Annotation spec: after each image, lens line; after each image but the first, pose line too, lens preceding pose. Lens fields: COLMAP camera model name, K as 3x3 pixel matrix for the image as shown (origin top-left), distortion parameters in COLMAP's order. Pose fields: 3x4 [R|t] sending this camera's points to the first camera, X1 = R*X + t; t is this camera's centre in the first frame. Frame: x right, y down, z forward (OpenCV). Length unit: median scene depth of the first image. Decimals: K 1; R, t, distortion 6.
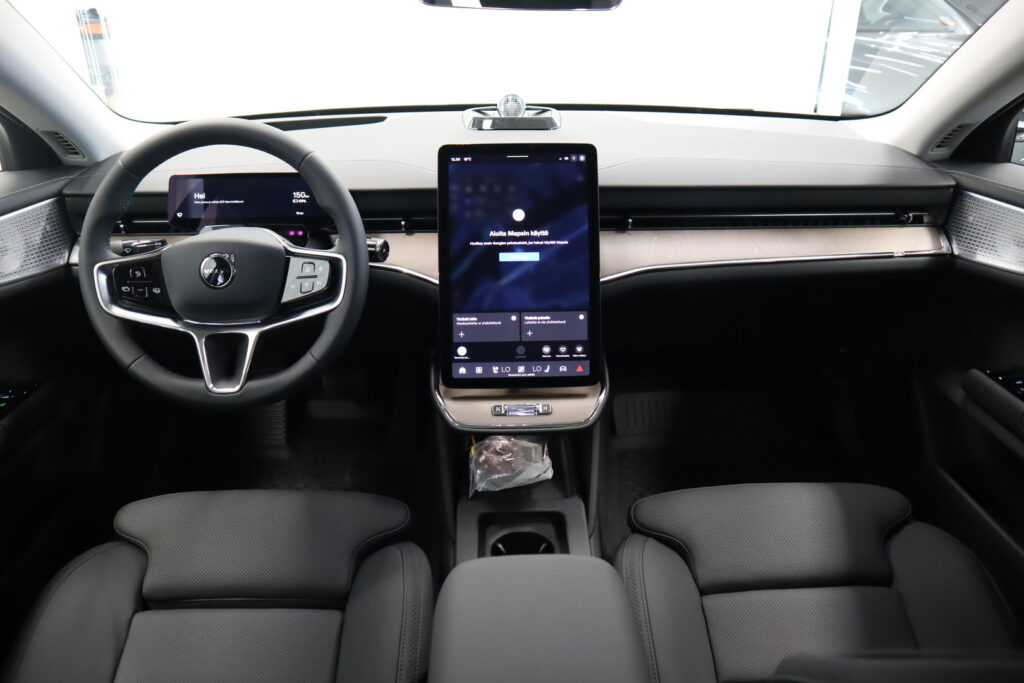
lens RADIAL K [[735.8, 0, 513.5], [0, 735.8, 341.2], [0, 0, 1]] dist [-0.123994, 0.073351]
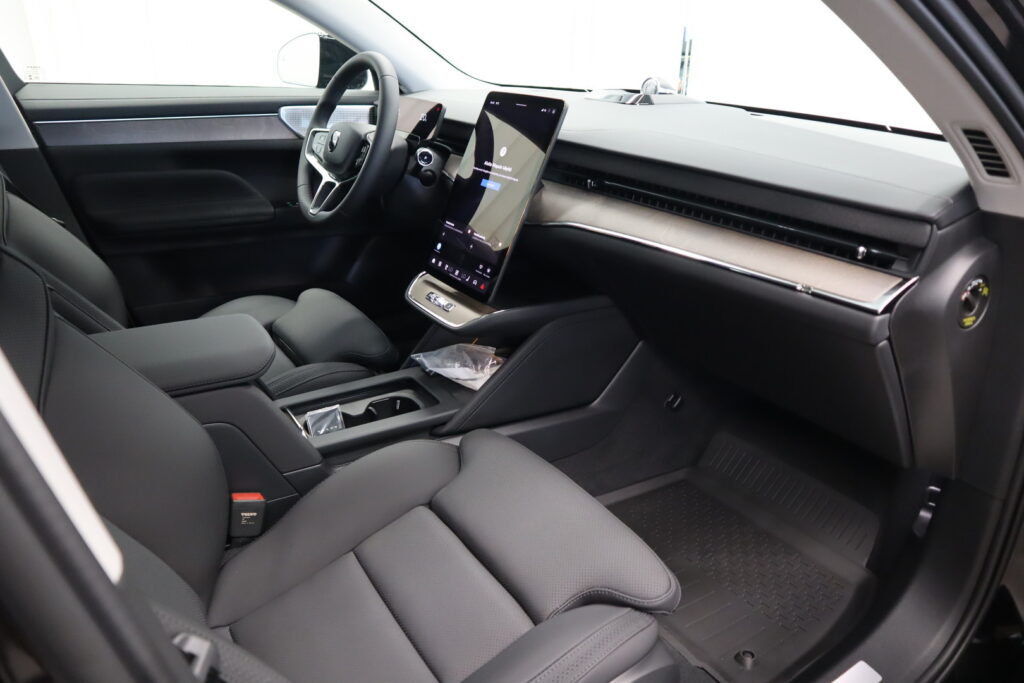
lens RADIAL K [[735.8, 0, 512.3], [0, 735.8, 334.7], [0, 0, 1]] dist [-0.123994, 0.073351]
pose [[0.524505, 0.335040, -0.782715, 1.035003], [-0.404600, 0.906966, 0.117099, -0.047498], [0.749129, 0.255267, 0.611265, 0.360529]]
